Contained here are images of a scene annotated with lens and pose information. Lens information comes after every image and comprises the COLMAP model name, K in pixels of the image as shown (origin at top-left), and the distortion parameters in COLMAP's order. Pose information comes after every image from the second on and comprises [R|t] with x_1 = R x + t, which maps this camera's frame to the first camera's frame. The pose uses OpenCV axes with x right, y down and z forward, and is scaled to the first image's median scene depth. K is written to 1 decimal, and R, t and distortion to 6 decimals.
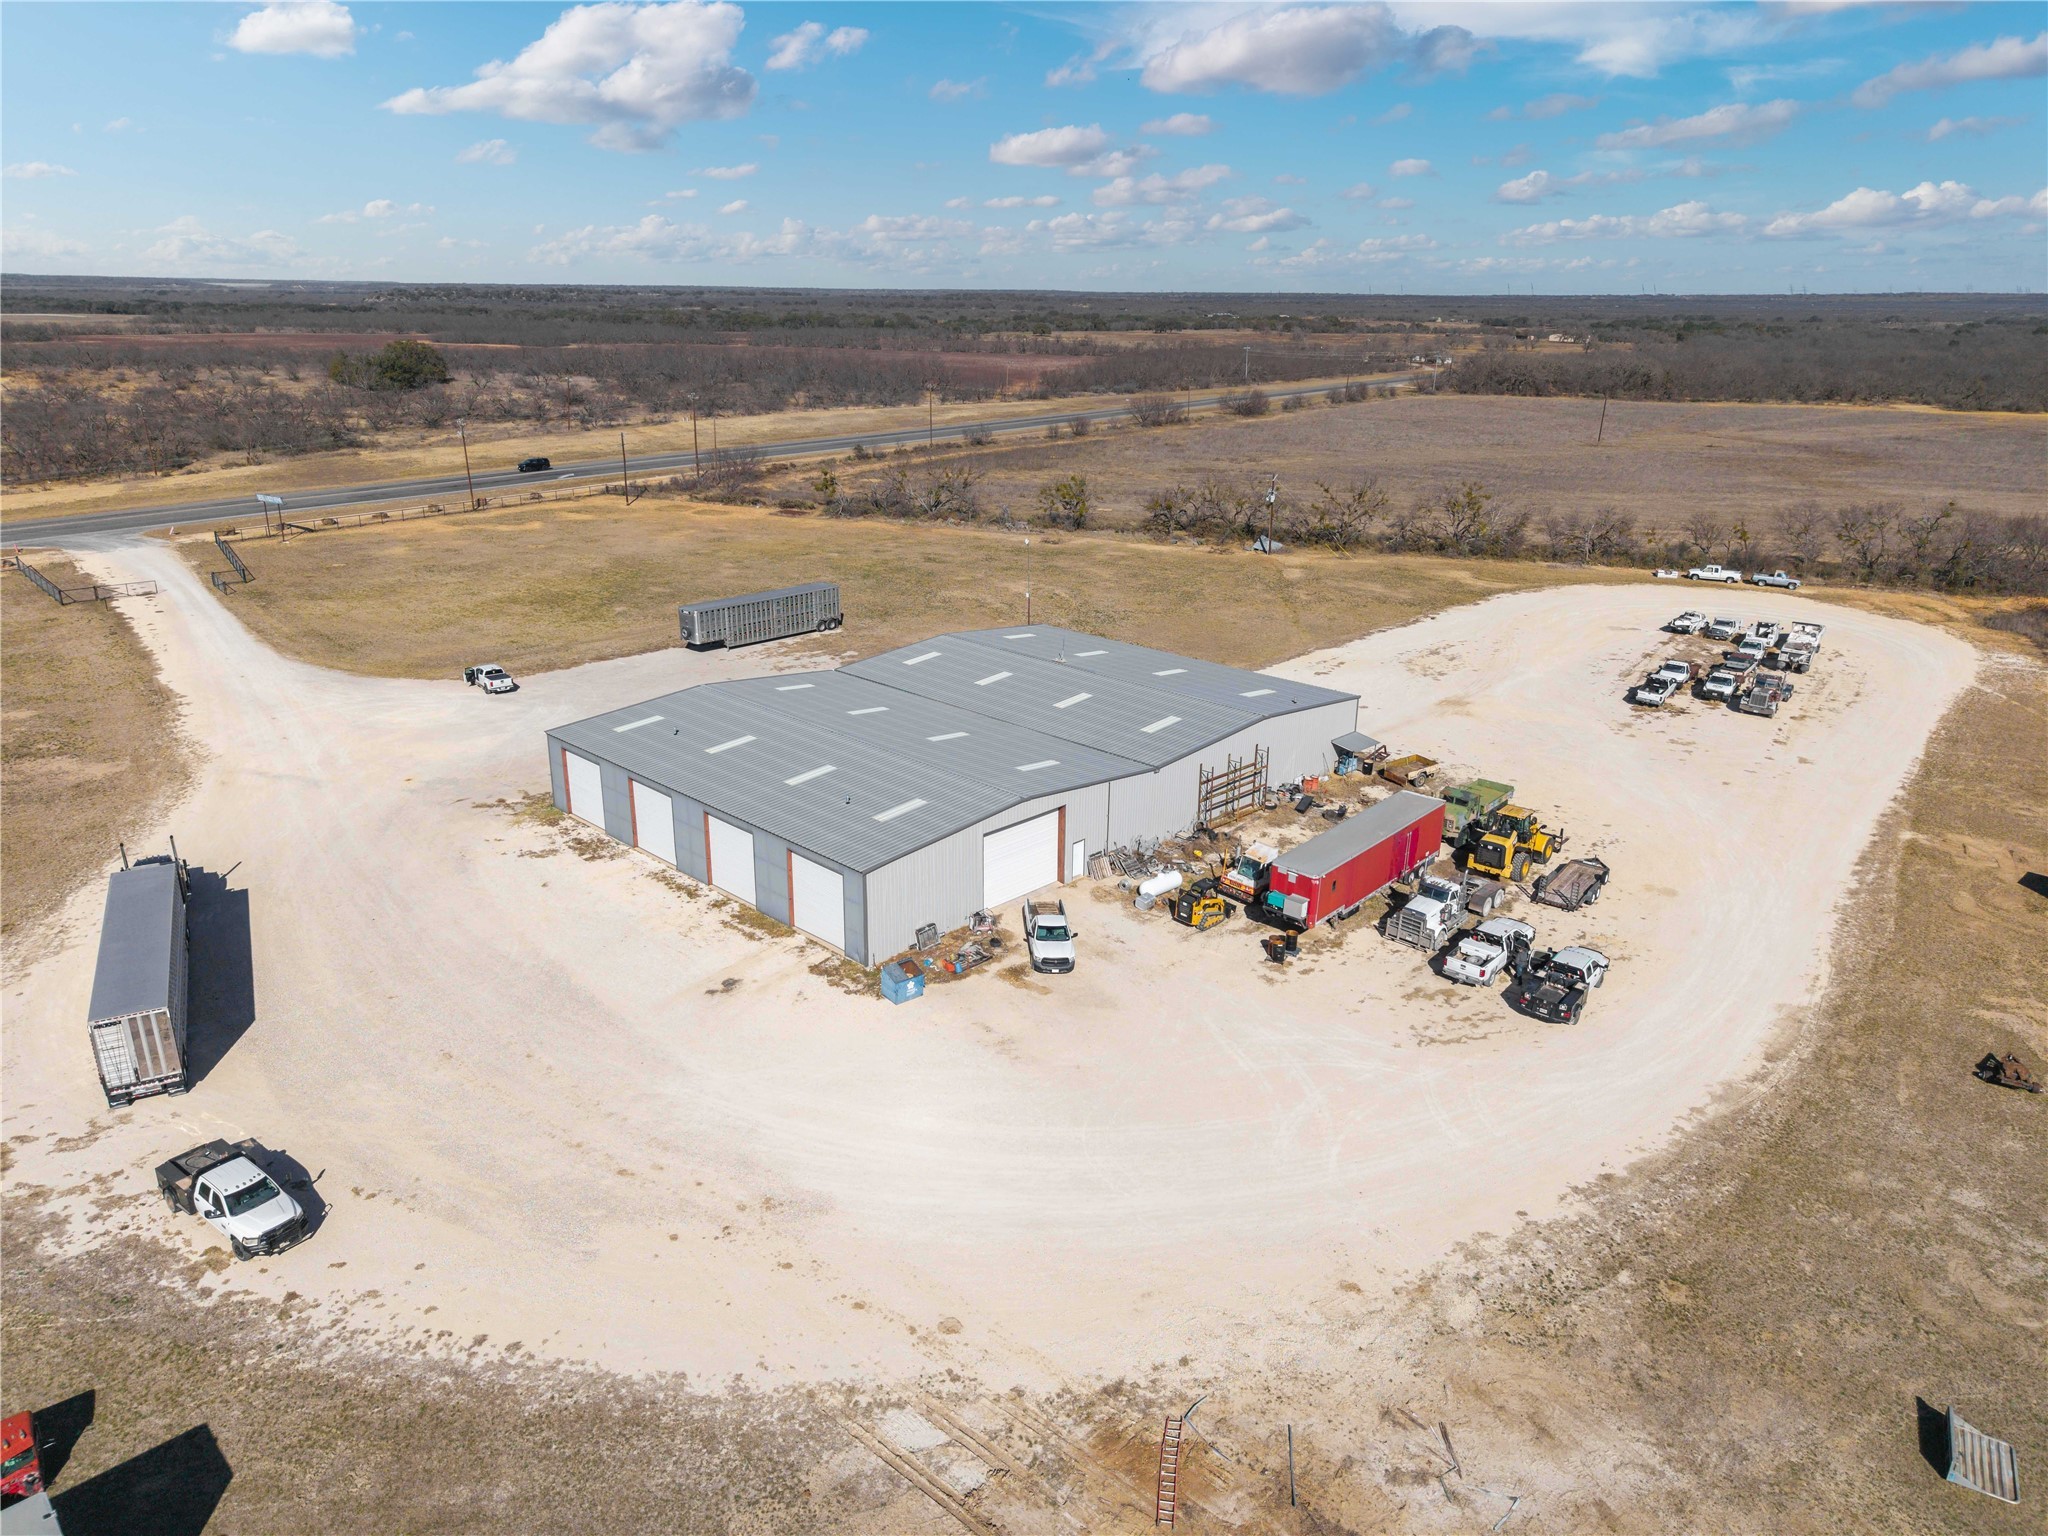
lens RADIAL K [[1366.6, 0, 1032.1], [0, 1366.6, 766.9], [0, 0, 1]] dist [0.032526, -0.035446]
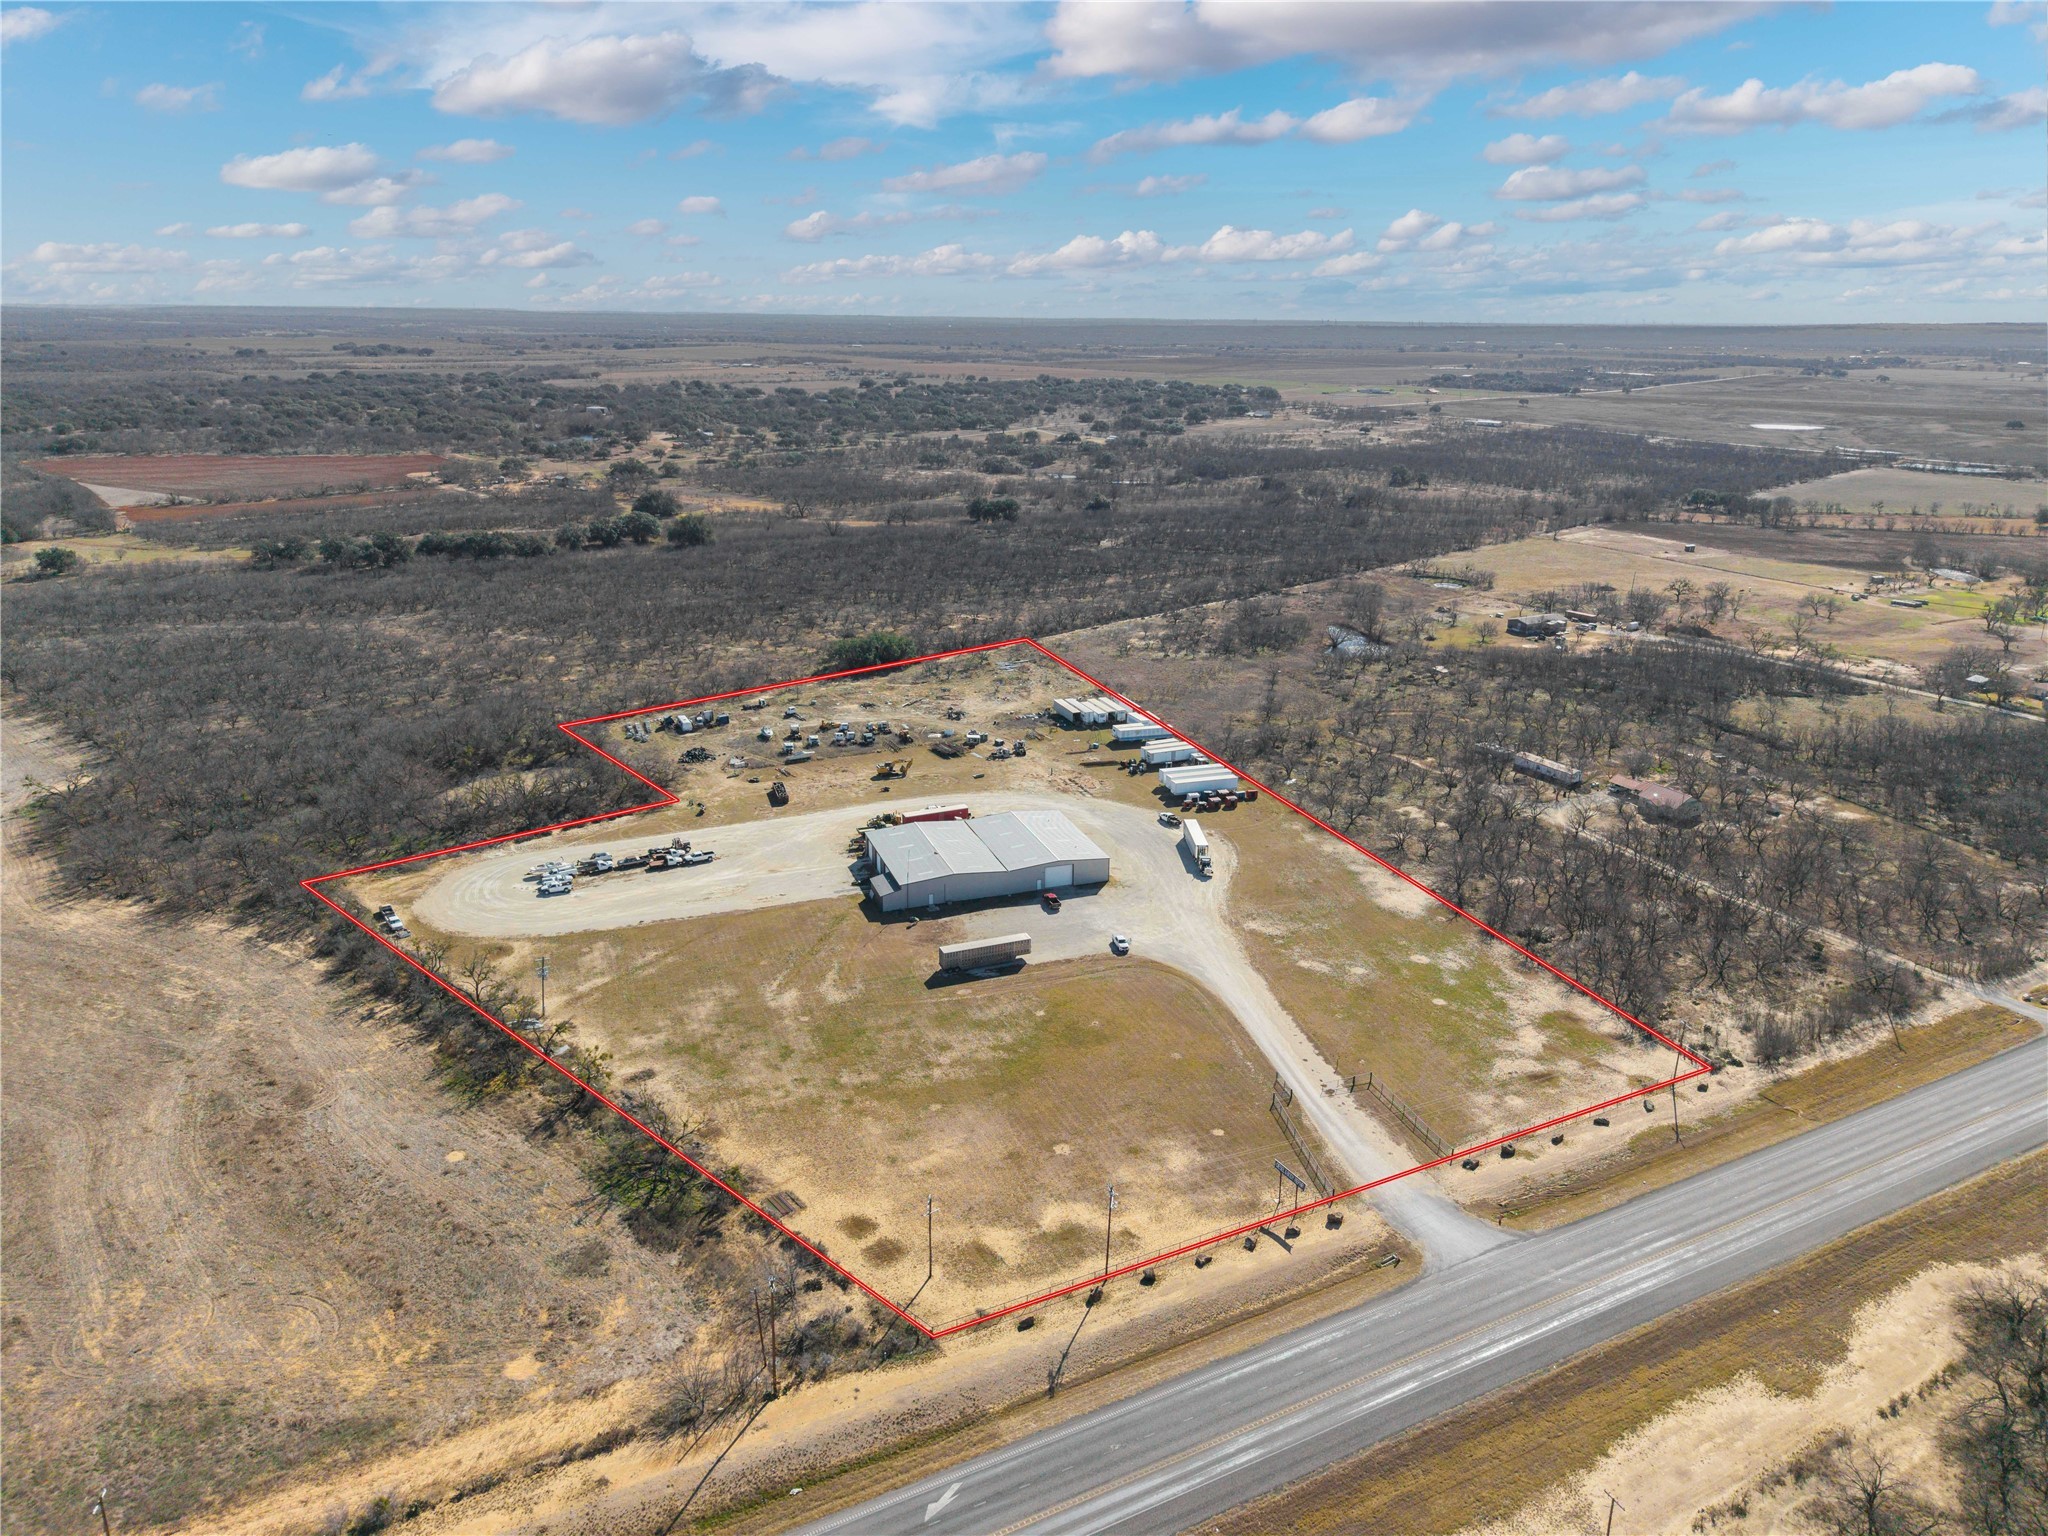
lens RADIAL K [[1366.6, 0, 1023.4], [0, 1366.6, 758.2], [0, 0, 1]] dist [0.032526, -0.035446]
pose [[-0.893162, -0.159071, 0.420665, -1.032205], [0.126745, 0.808417, 0.574802, -1.457404], [-0.431507, 0.566709, -0.701886, 2.221492]]
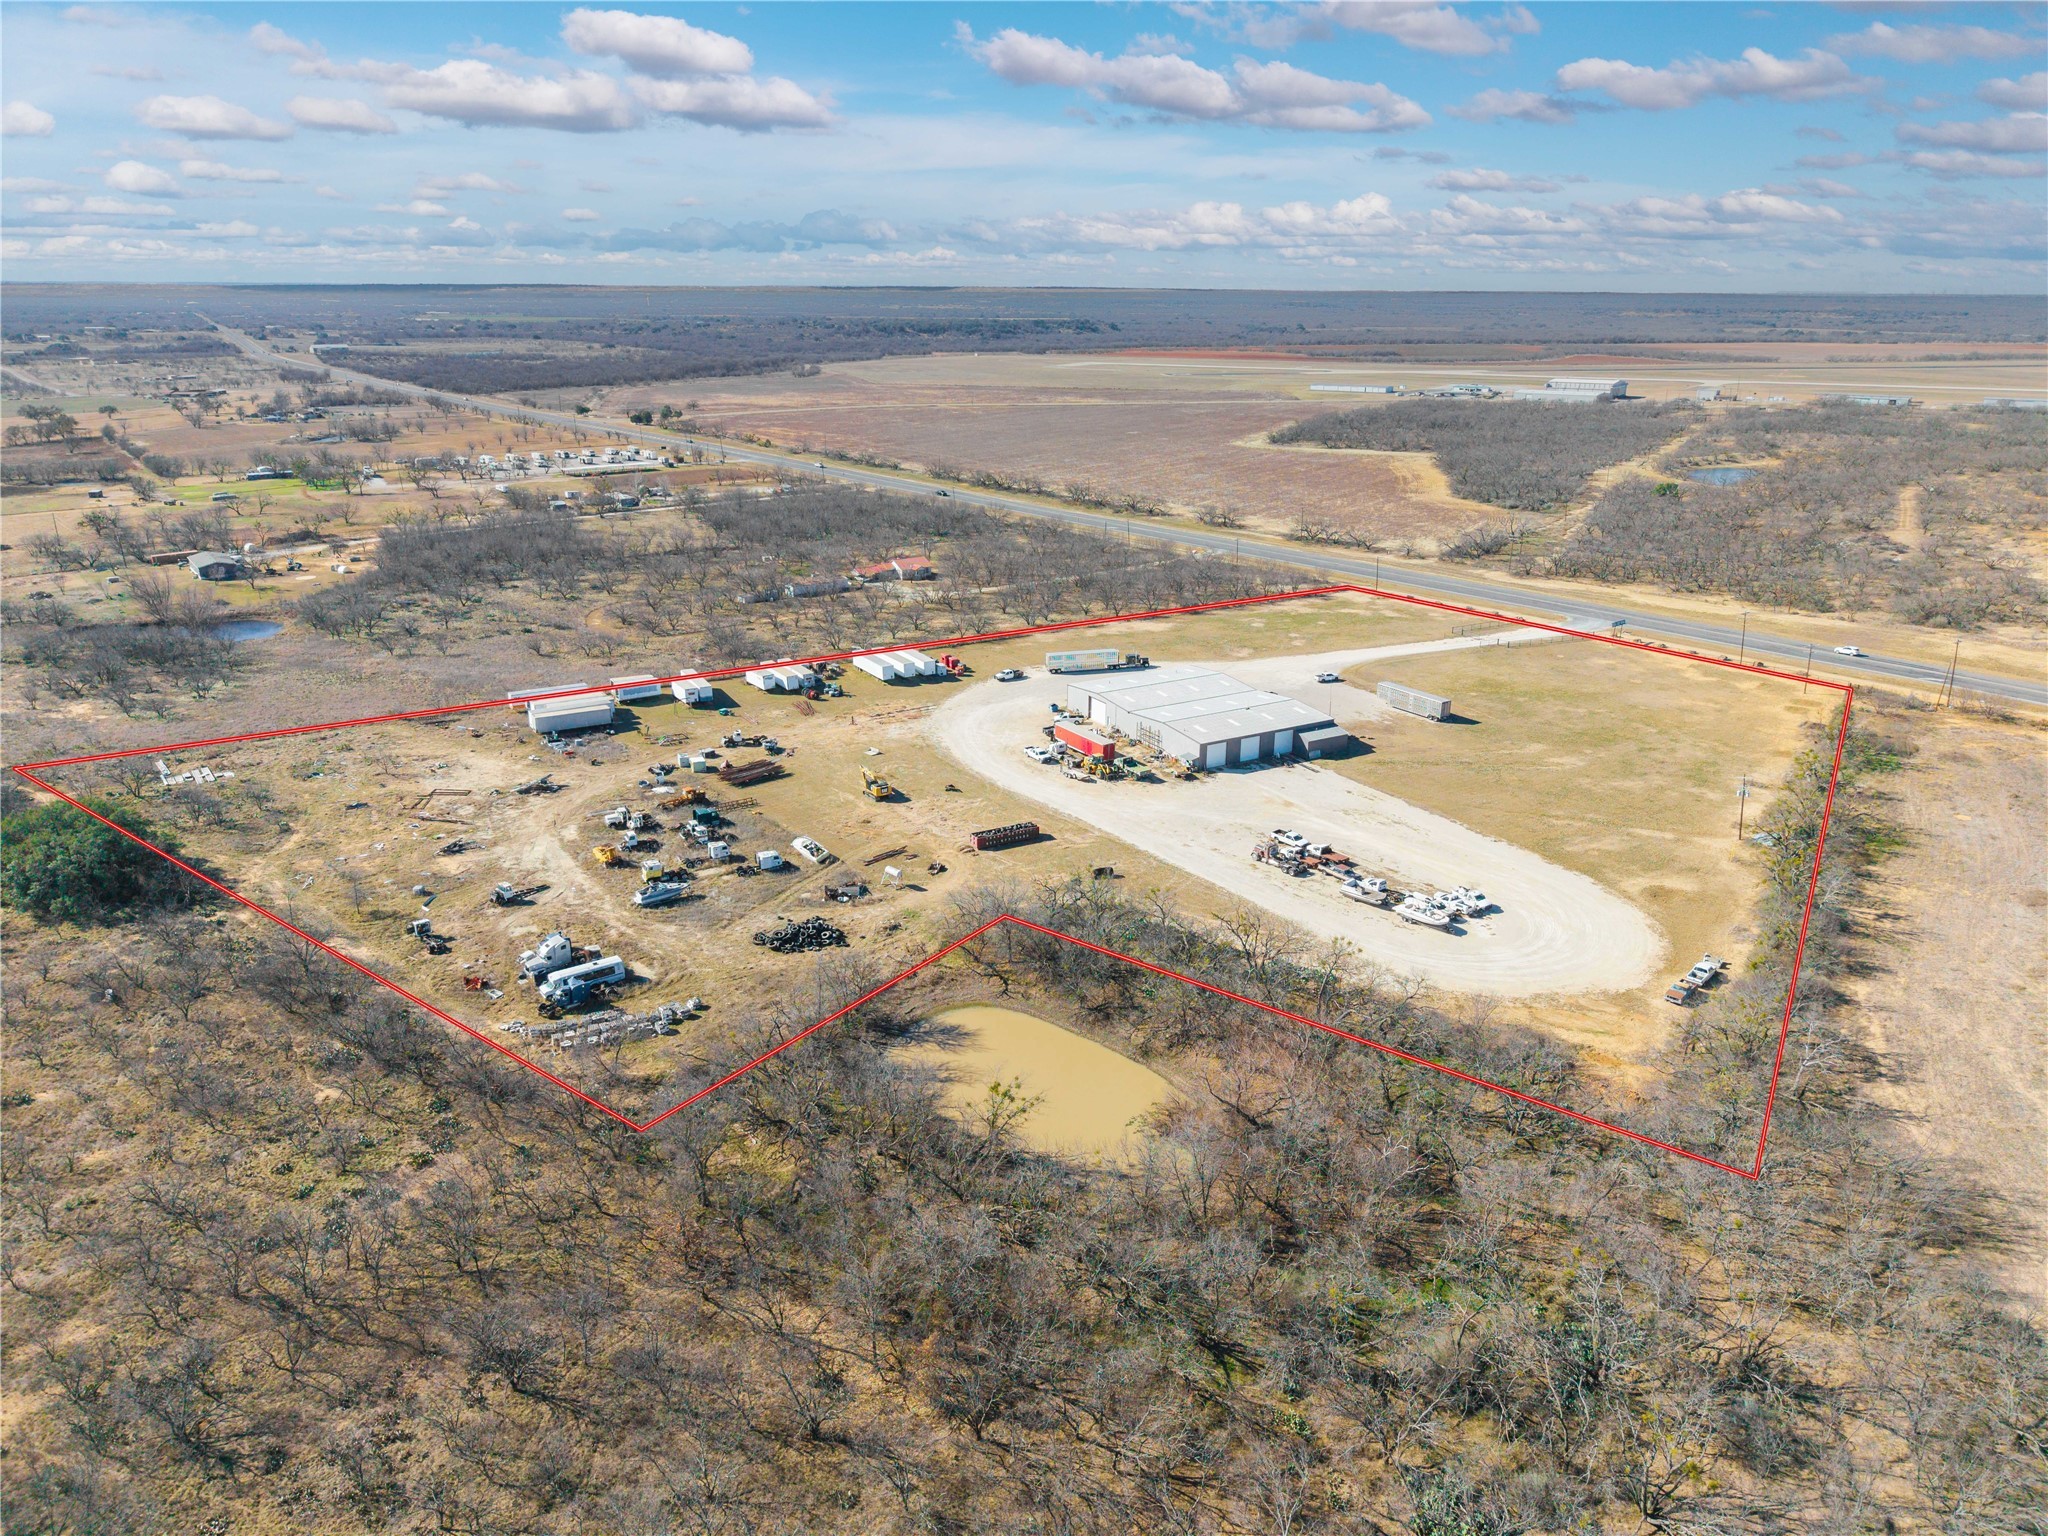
lens RADIAL K [[1366.6, 0, 1024.0], [0, 1366.6, 770.0], [0, 0, 1]] dist [0.032526, -0.035446]
pose [[-0.283356, 0.302114, -0.910185, 2.002154], [-0.317670, 0.865934, 0.386322, -0.665545], [0.904873, 0.398605, -0.149395, 0.835913]]
